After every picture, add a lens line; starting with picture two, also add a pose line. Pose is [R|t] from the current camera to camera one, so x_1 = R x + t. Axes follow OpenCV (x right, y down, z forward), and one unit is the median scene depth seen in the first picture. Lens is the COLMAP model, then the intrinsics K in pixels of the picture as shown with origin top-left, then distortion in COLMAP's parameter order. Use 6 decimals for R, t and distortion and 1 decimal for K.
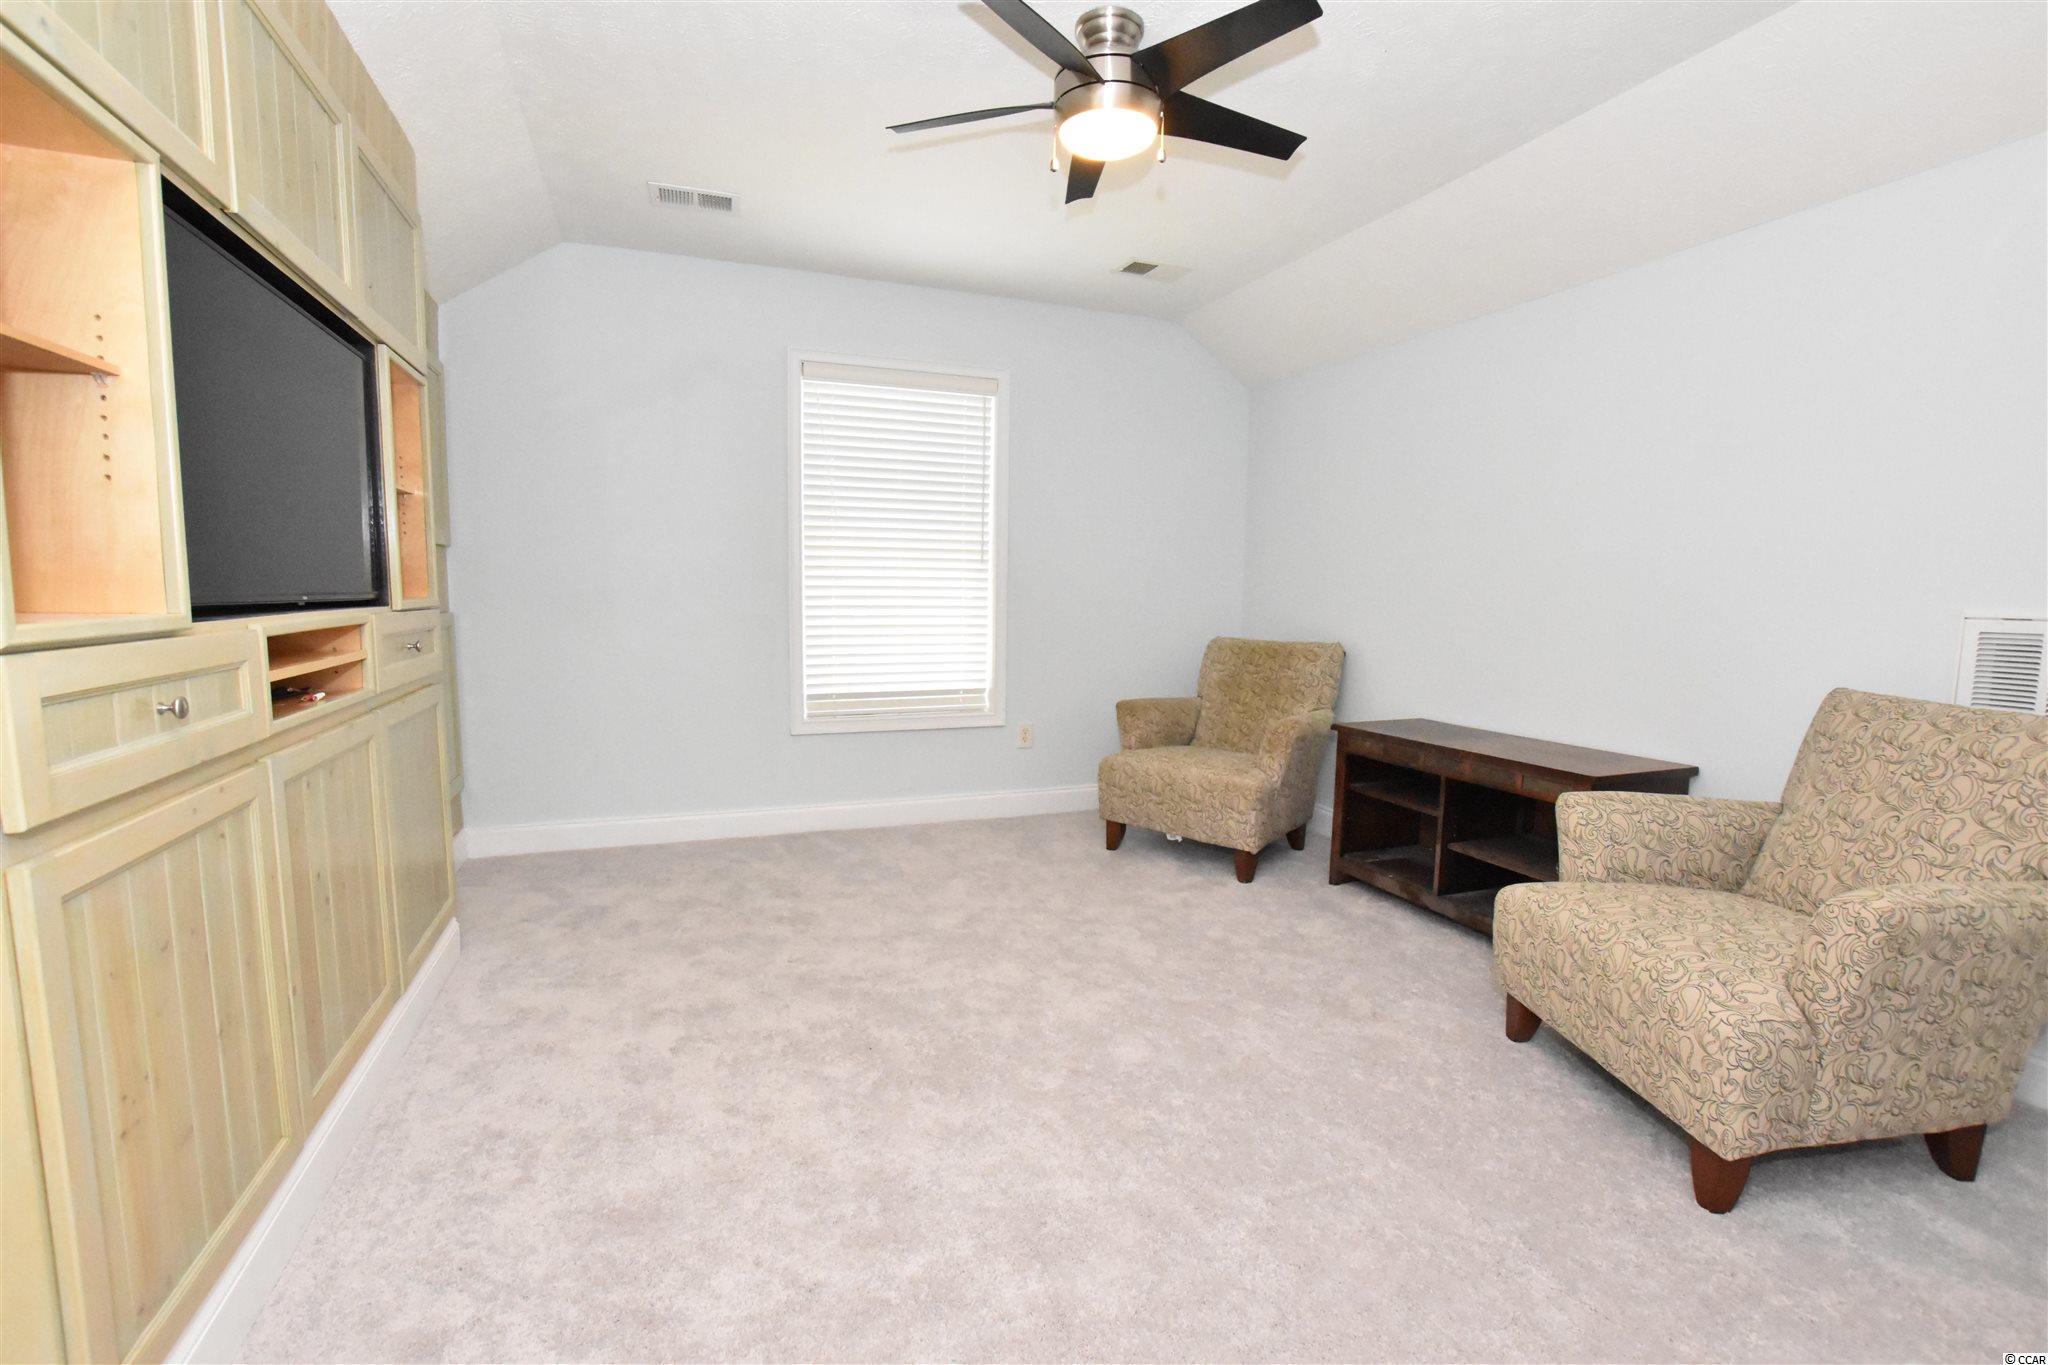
lens RADIAL K [[909.1, 0, 1022.9], [0, 909.1, 684.5], [0, 0, 1]] dist [-0.022836, 0.002081]
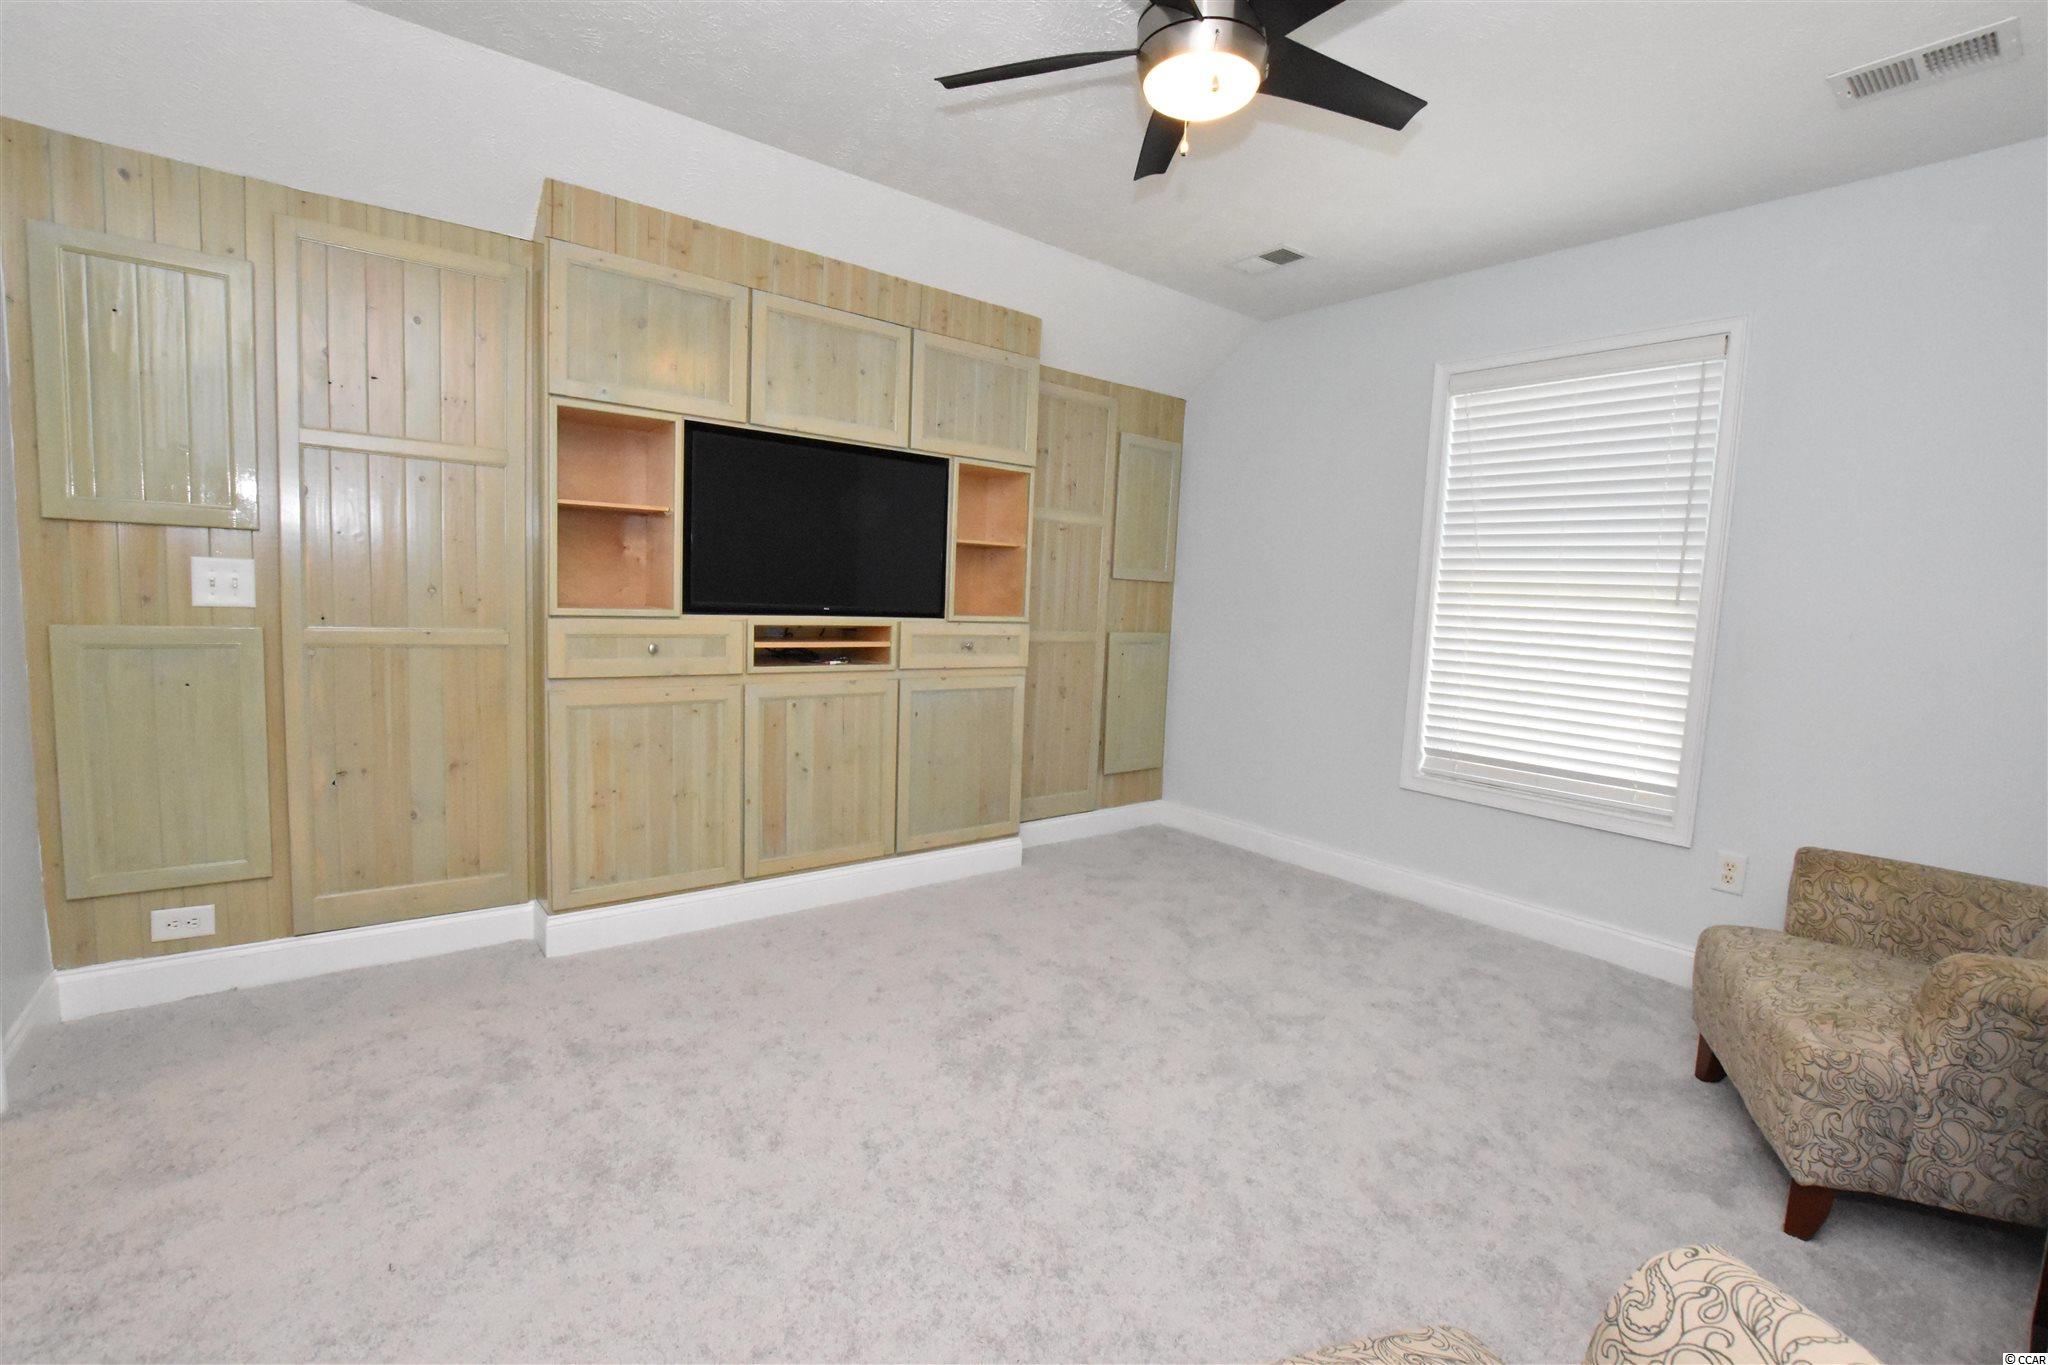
lens RADIAL K [[909.1, 0, 1015.6], [0, 909.1, 677.4], [0, 0, 1]] dist [-0.022836, 0.002081]
pose [[0.298667, 0.095546, -0.949562, 0.526490], [-0.139703, 0.988635, 0.055536, -0.055233], [0.944077, 0.116070, 0.308621, 0.370166]]
